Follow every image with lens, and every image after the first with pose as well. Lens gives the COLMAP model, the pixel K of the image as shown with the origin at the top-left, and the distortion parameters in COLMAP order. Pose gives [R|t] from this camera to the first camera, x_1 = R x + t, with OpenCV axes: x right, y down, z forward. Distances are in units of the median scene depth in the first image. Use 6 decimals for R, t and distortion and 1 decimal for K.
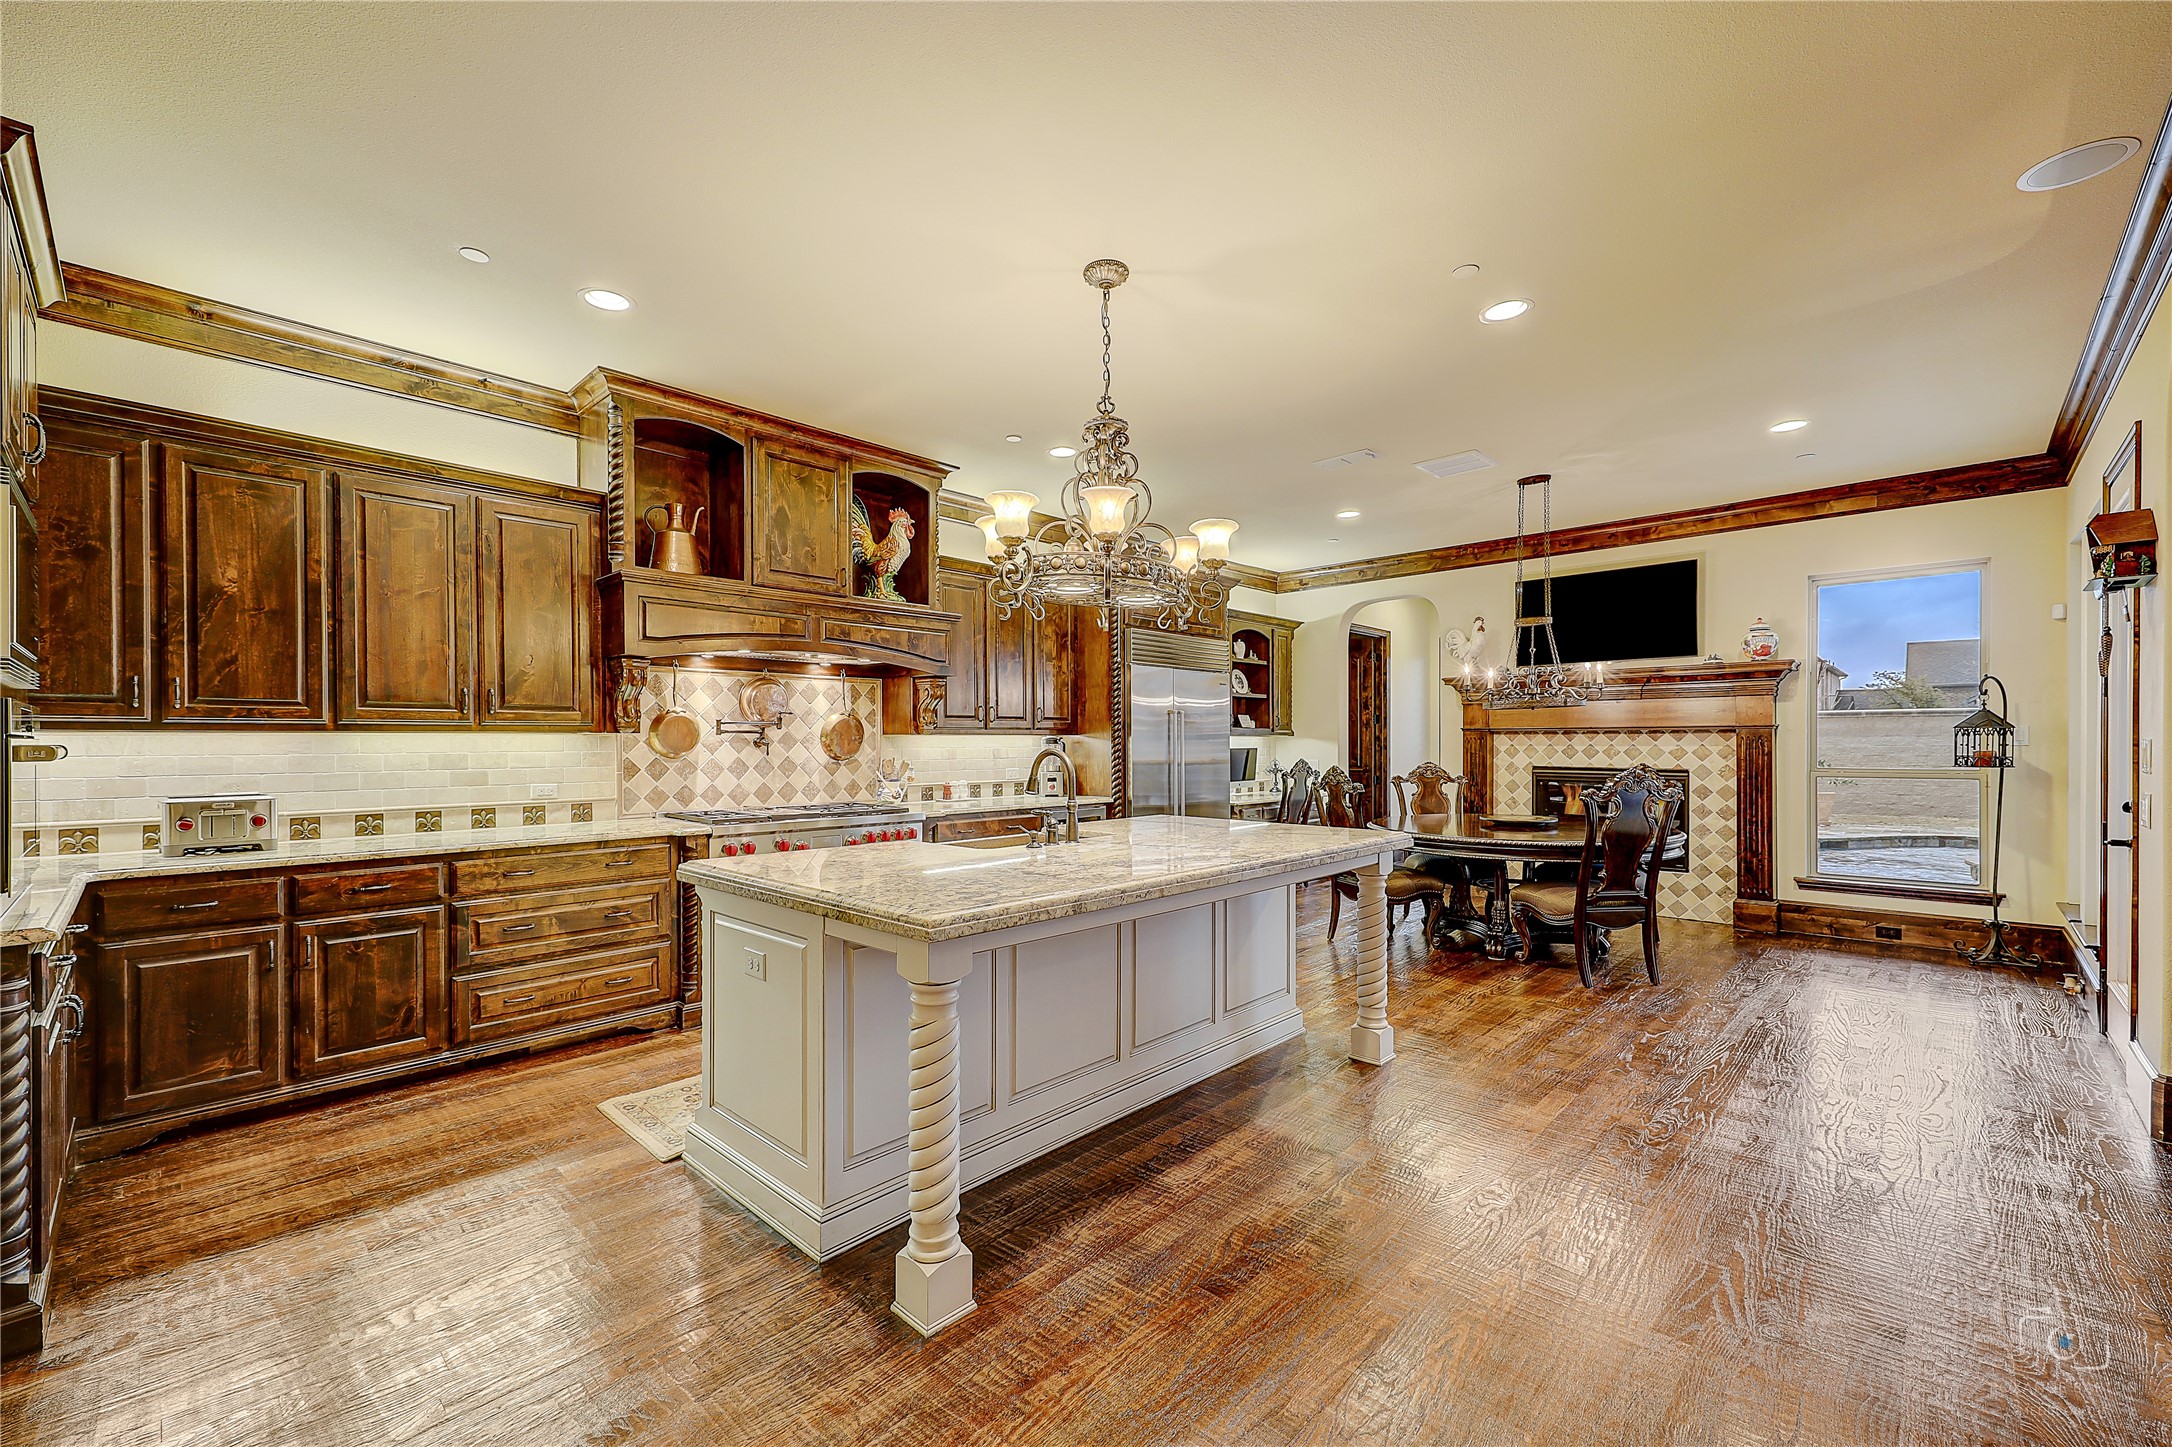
lens RADIAL K [[891.0, 0, 1085.7], [0, 891.0, 739.4], [0, 0, 1]] dist [0.011533, 0.000065]
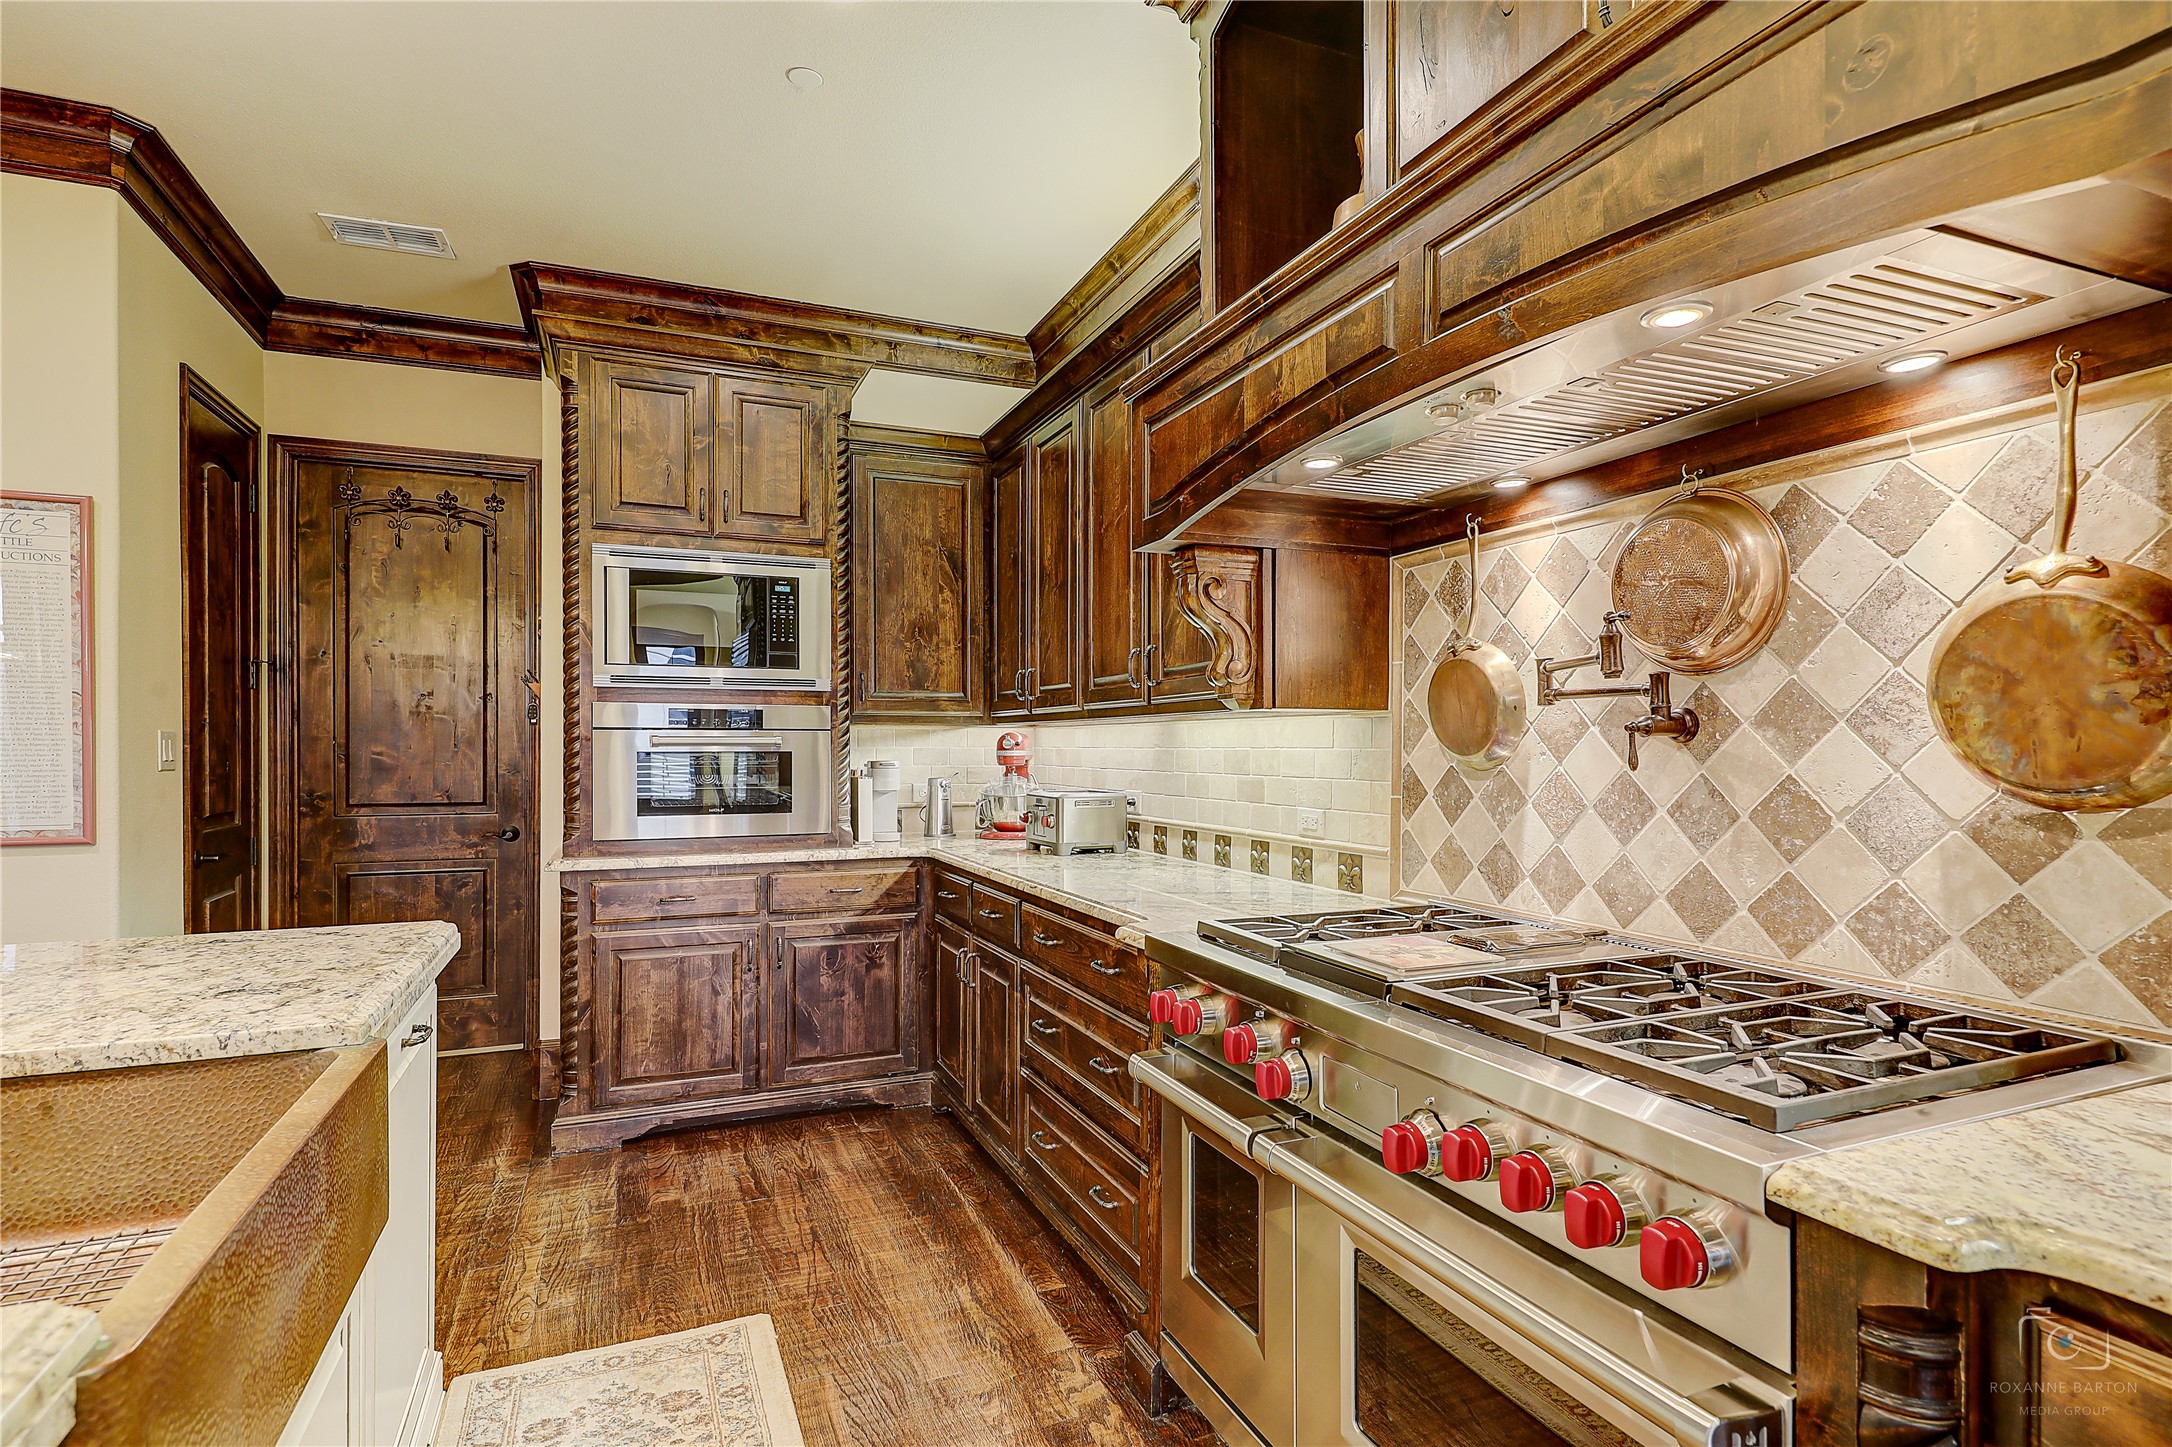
lens RADIAL K [[1091.6, 0, 1078.6], [0, 1091.6, 739.5], [0, 0, 1]] dist [0.012734, -0.000810]
pose [[-0.404111, -0.005055, -0.914696, 0.043317], [-0.000378, 0.999986, -0.005359, 0.010724], [0.914710, -0.001820, -0.404107, 1.015125]]
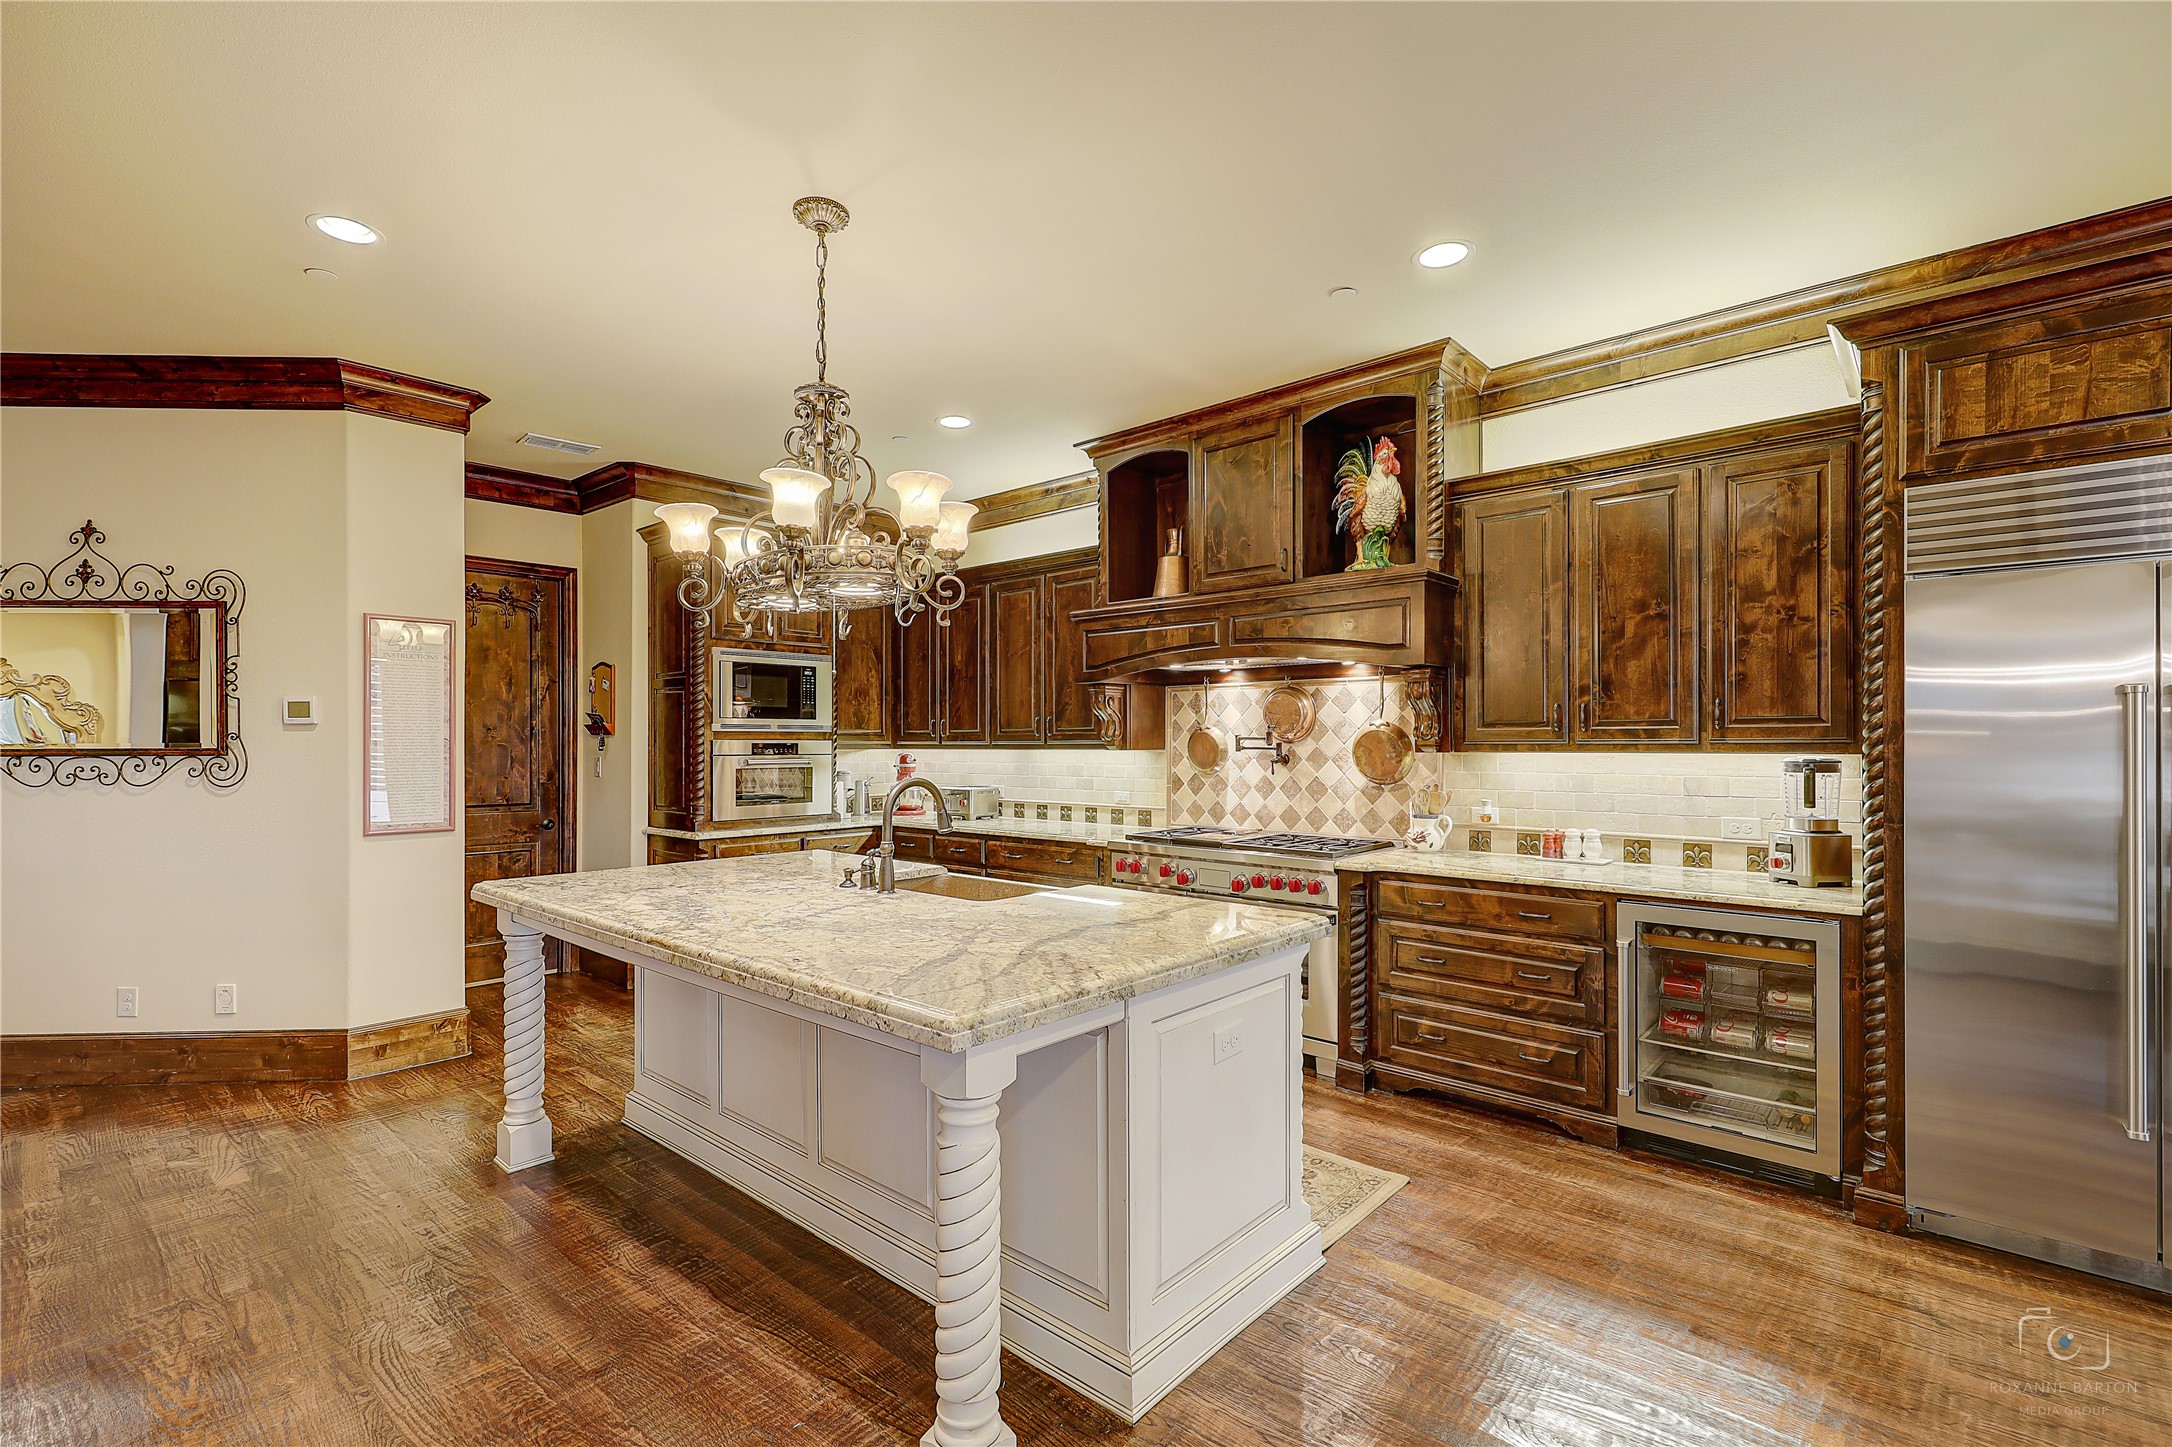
lens RADIAL K [[971.7, 0, 1086.5], [0, 971.7, 730.2], [0, 0, 1]] dist [-0.000353, -0.000907]
pose [[0.029718, -0.010569, -0.999502, 0.627092], [0.002240, 0.999942, -0.010507, -0.017083], [0.999556, -0.001927, 0.029740, 0.815019]]
